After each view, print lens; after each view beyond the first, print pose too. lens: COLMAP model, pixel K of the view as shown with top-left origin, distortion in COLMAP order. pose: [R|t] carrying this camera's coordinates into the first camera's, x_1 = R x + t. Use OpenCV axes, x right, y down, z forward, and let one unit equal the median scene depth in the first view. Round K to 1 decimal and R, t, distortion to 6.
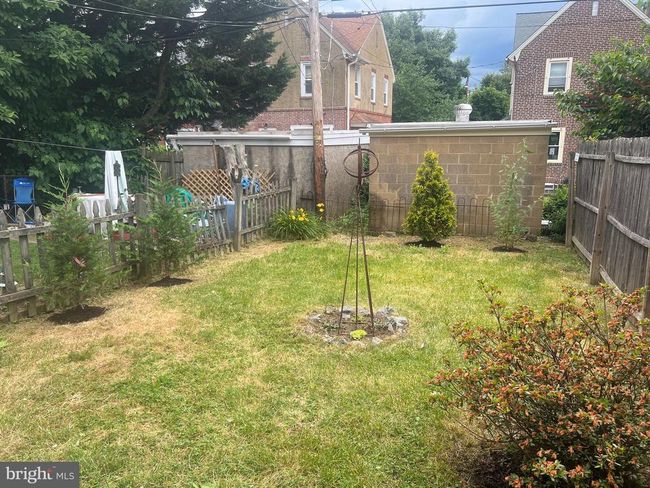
lens RADIAL K [[485.9, 0, 322.6], [0, 485.9, 247.4], [0, 0, 1]] dist [0.047981, -0.051396]
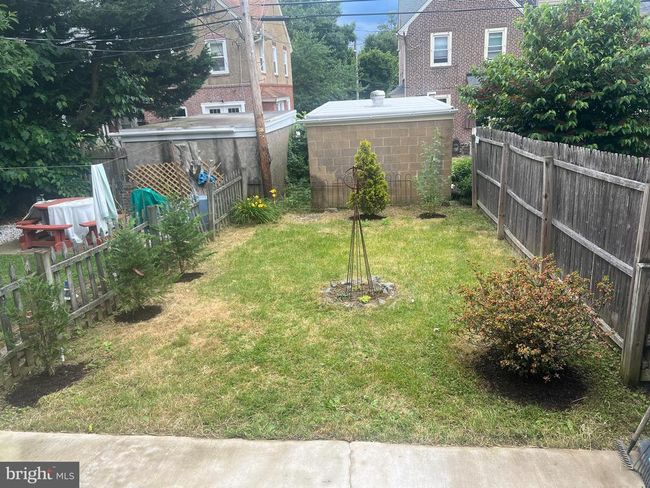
lens RADIAL K [[485.9, 0, 325.3], [0, 485.9, 239.7], [0, 0, 1]] dist [0.047981, -0.051396]
pose [[0.972538, -0.110417, 0.204887, -0.149957], [0.097222, 0.992551, 0.073417, -0.052378], [-0.211467, -0.051481, 0.976028, -0.169109]]
